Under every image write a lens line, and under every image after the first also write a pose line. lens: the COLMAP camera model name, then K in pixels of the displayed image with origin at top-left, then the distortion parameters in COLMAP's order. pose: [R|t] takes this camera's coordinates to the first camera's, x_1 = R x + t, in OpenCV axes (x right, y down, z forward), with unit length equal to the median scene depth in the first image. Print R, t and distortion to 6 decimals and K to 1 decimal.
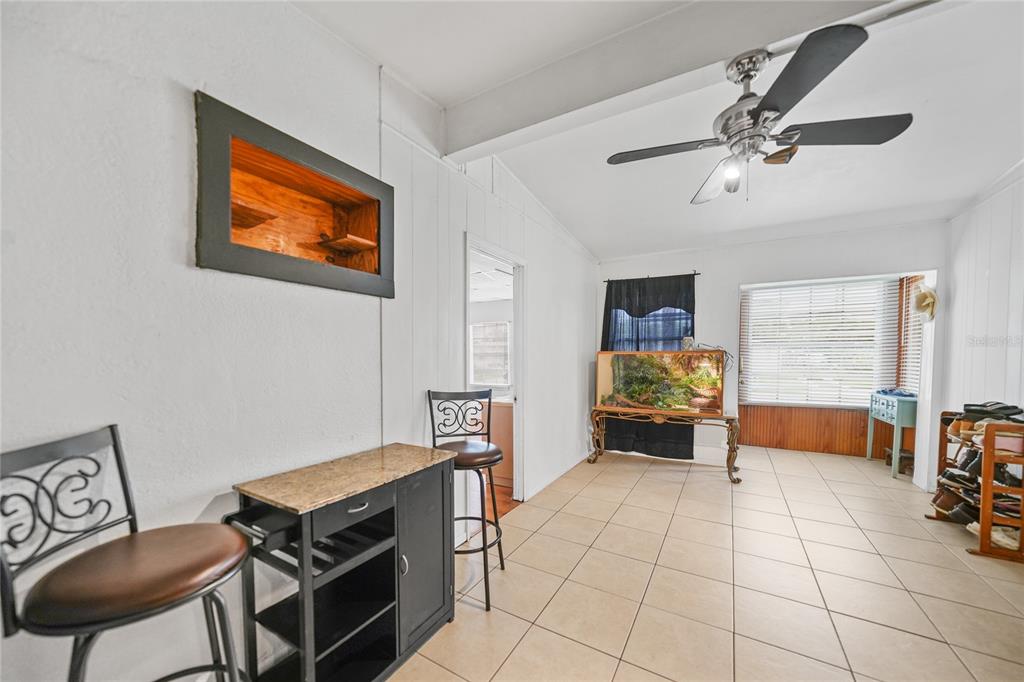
lens RADIAL K [[339.8, 0, 534.4], [0, 339.8, 369.1], [0, 0, 1]] dist [-0.006891, 0.000161]
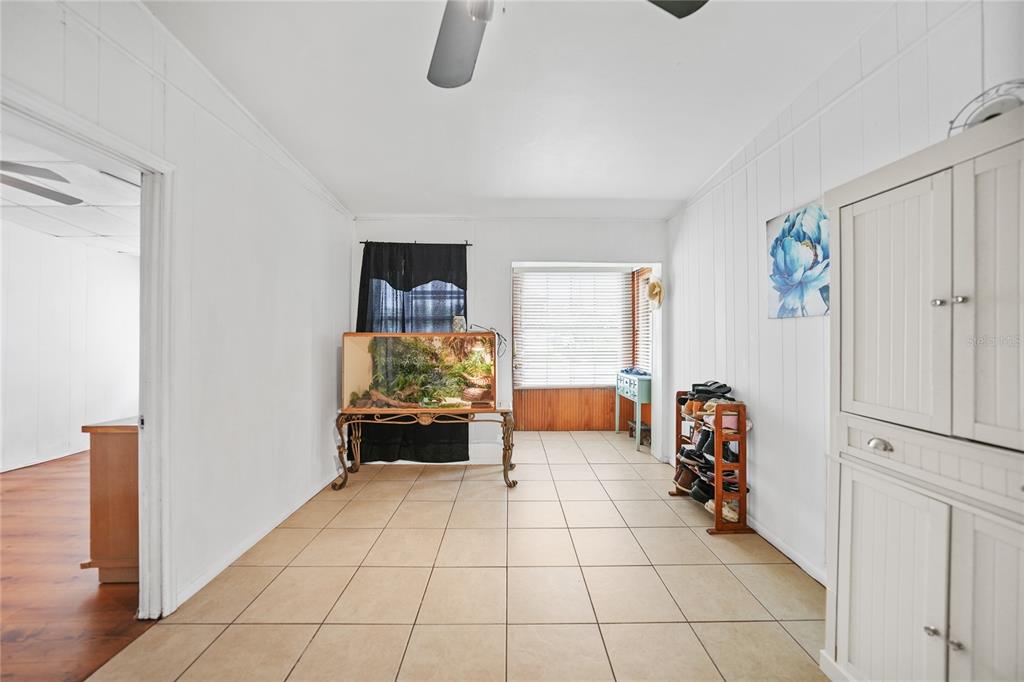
lens RADIAL K [[356.5, 0, 513.3], [0, 356.5, 334.3], [0, 0, 1]] dist [-0.006976, 0.000132]
pose [[0.859475, 0.004472, 0.511158, 0.124442], [0.020160, 0.998887, -0.042637, -0.010984], [-0.510780, 0.046951, 0.858428, 0.187754]]
